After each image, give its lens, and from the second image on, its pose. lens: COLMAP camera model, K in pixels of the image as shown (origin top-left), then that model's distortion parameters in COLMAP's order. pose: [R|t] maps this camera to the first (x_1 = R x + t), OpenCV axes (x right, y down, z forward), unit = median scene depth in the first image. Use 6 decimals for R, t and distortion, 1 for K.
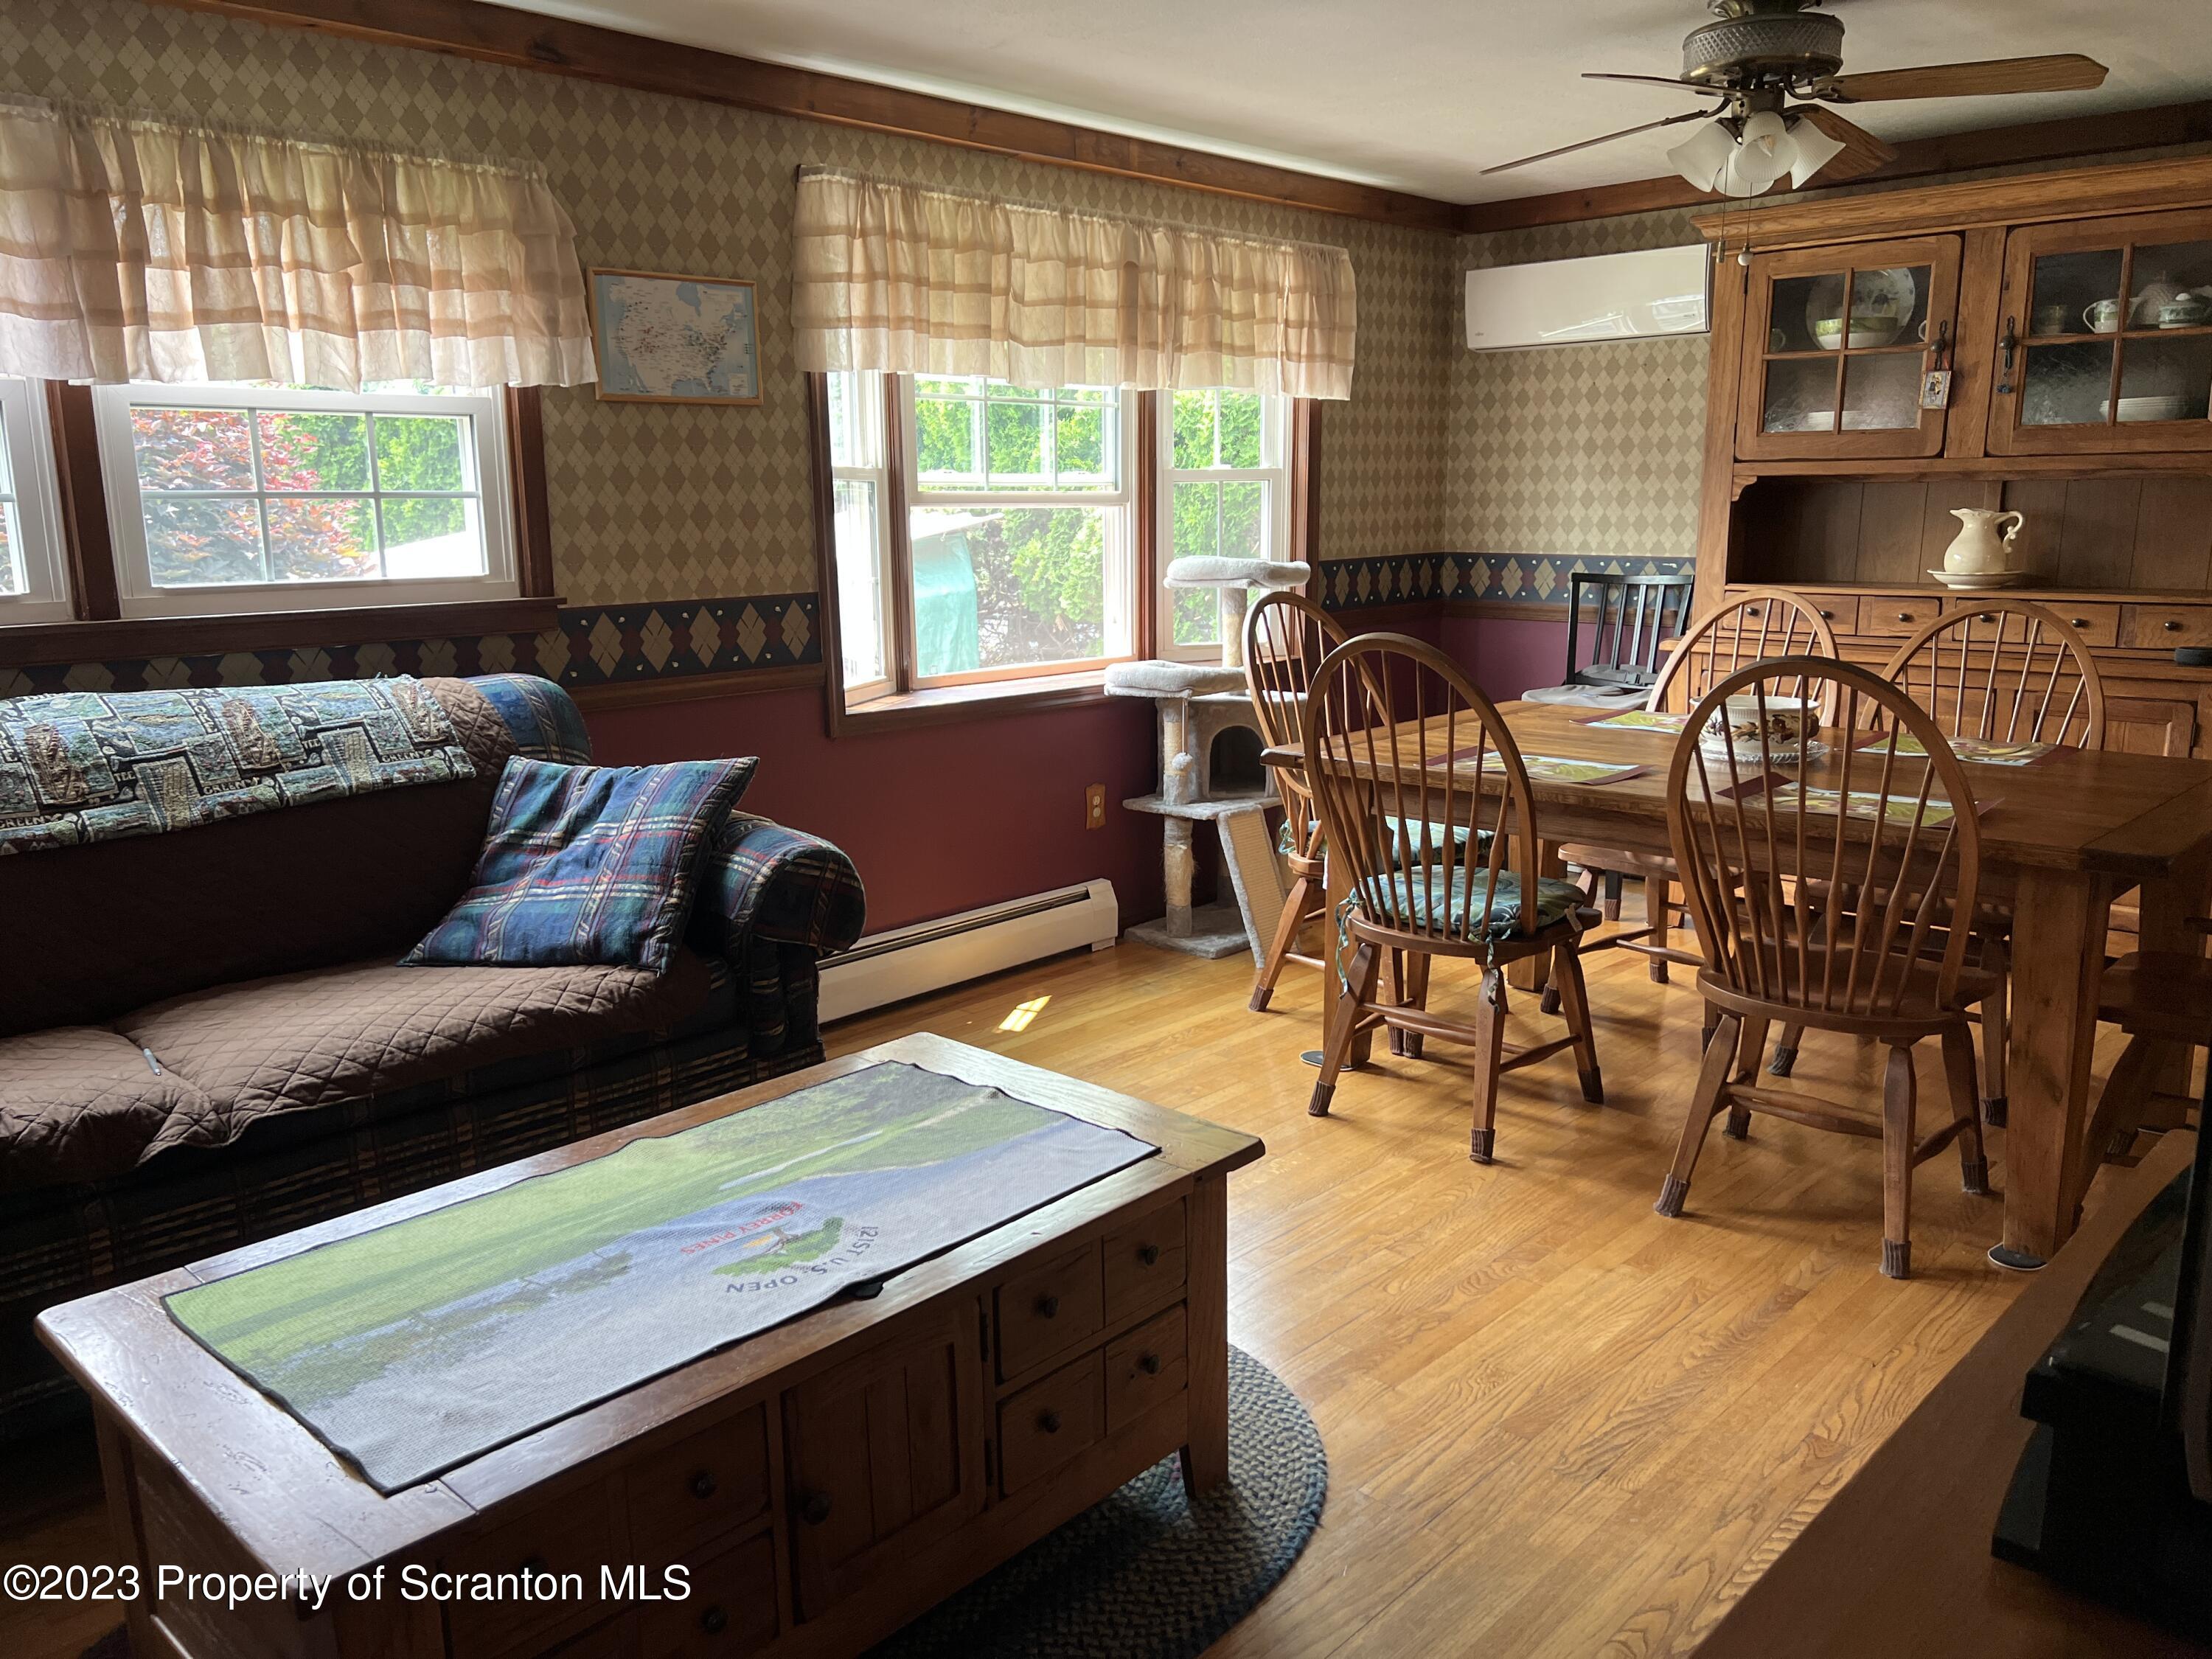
lens RADIAL K [[1641.2, 0, 1100.3], [0, 1641.2, 837.2], [0, 0, 1]] dist [0.069655, -0.091606]
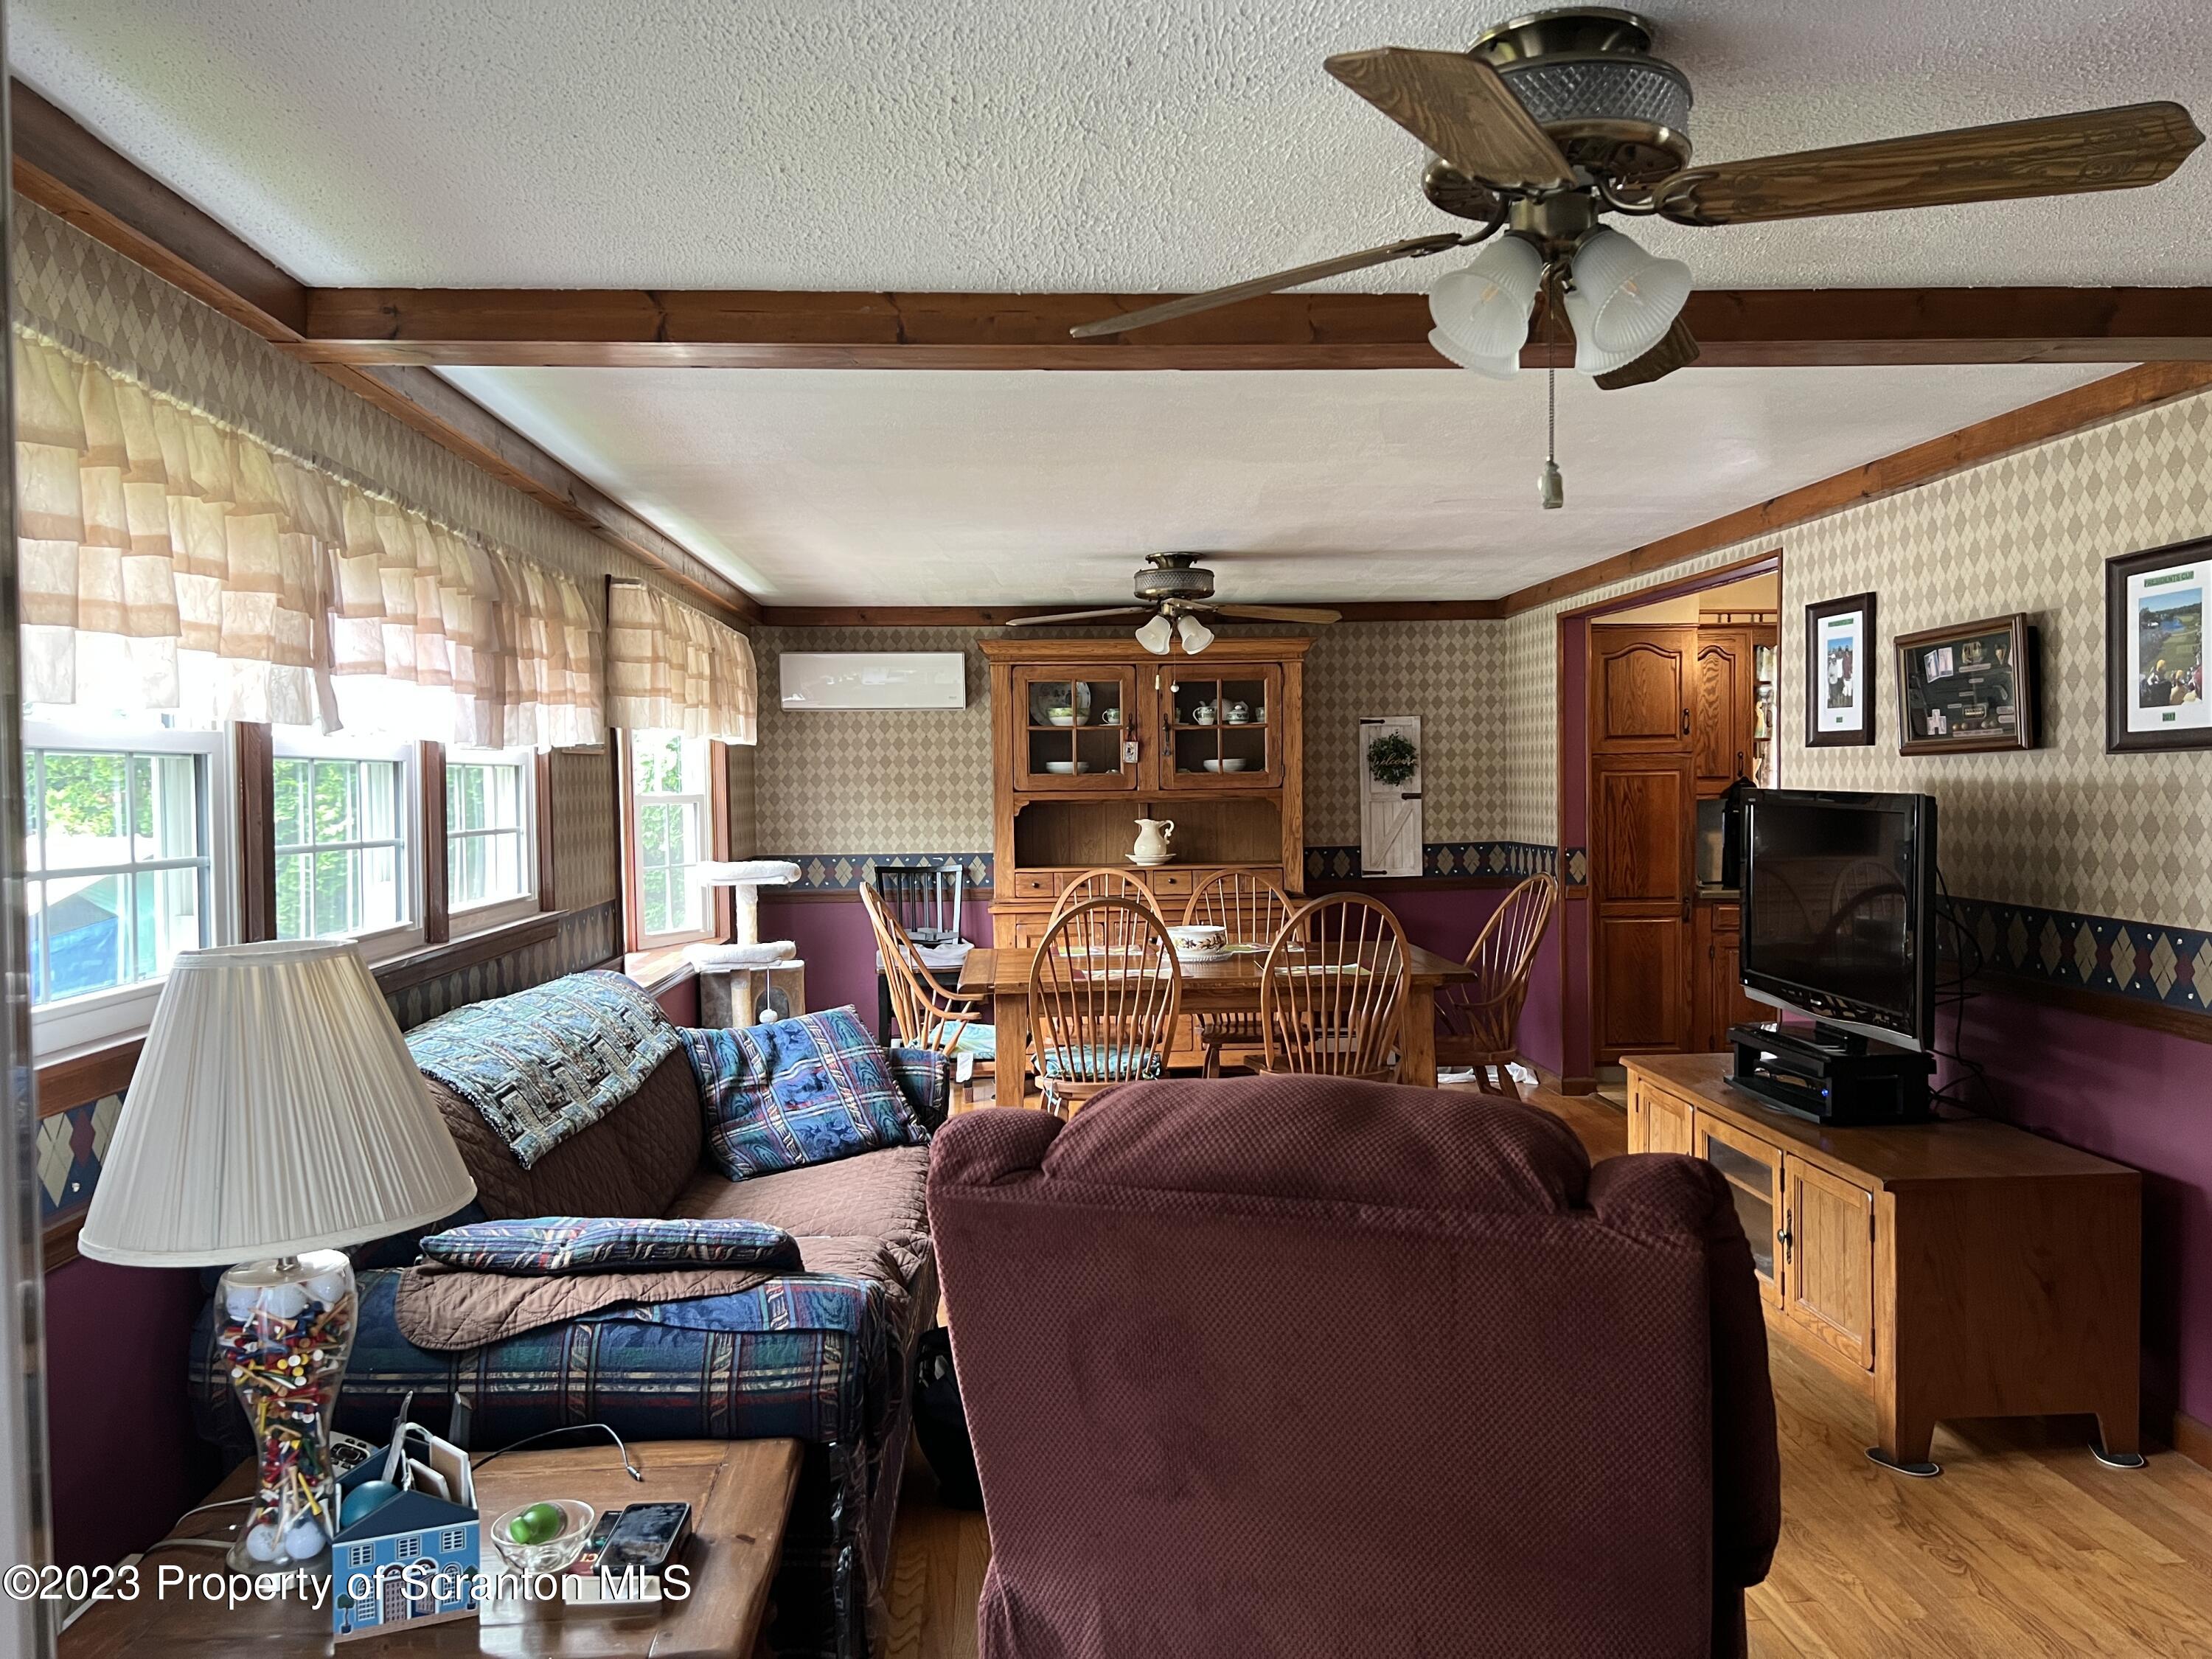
lens RADIAL K [[1641.2, 0, 1100.3], [0, 1641.2, 837.2], [0, 0, 1]] dist [0.069655, -0.091606]
pose [[0.672728, -0.025248, 0.739459, -0.668744], [0.158858, 0.981039, -0.111025, 0.000427], [-0.722635, 0.192158, 0.663984, -0.074156]]
